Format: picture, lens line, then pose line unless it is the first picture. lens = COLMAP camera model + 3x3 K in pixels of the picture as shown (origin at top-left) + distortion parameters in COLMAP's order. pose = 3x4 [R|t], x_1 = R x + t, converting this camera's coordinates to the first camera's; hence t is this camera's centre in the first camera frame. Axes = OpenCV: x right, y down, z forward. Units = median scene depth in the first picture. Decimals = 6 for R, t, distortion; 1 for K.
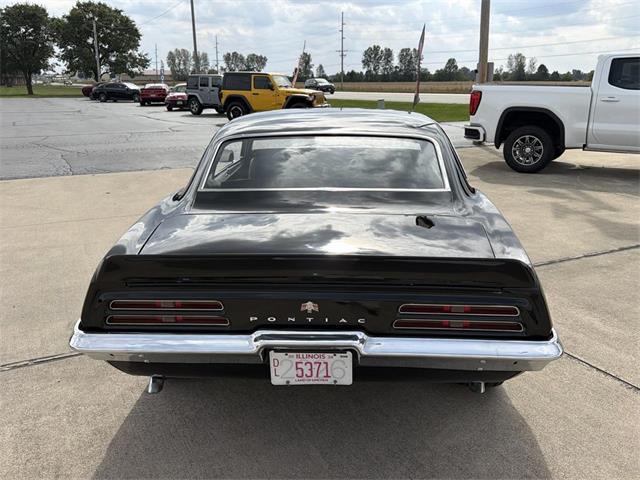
lens RADIAL K [[577.4, 0, 323.3], [0, 577.4, 241.8], [0, 0, 1]] dist [0.093626, -0.164048]
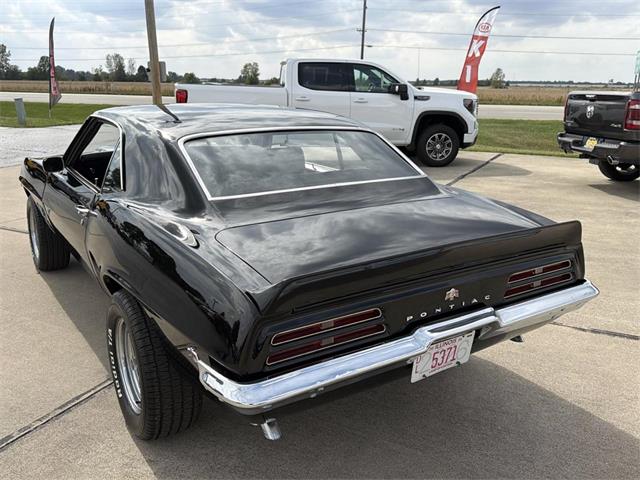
lens RADIAL K [[577.4, 0, 323.3], [0, 577.4, 241.8], [0, 0, 1]] dist [0.093626, -0.164048]
pose [[0.799465, -0.145778, 0.582756, -0.745391], [0.146549, 0.988127, 0.046136, -0.055834], [-0.582562, 0.048518, 0.811337, 0.283676]]
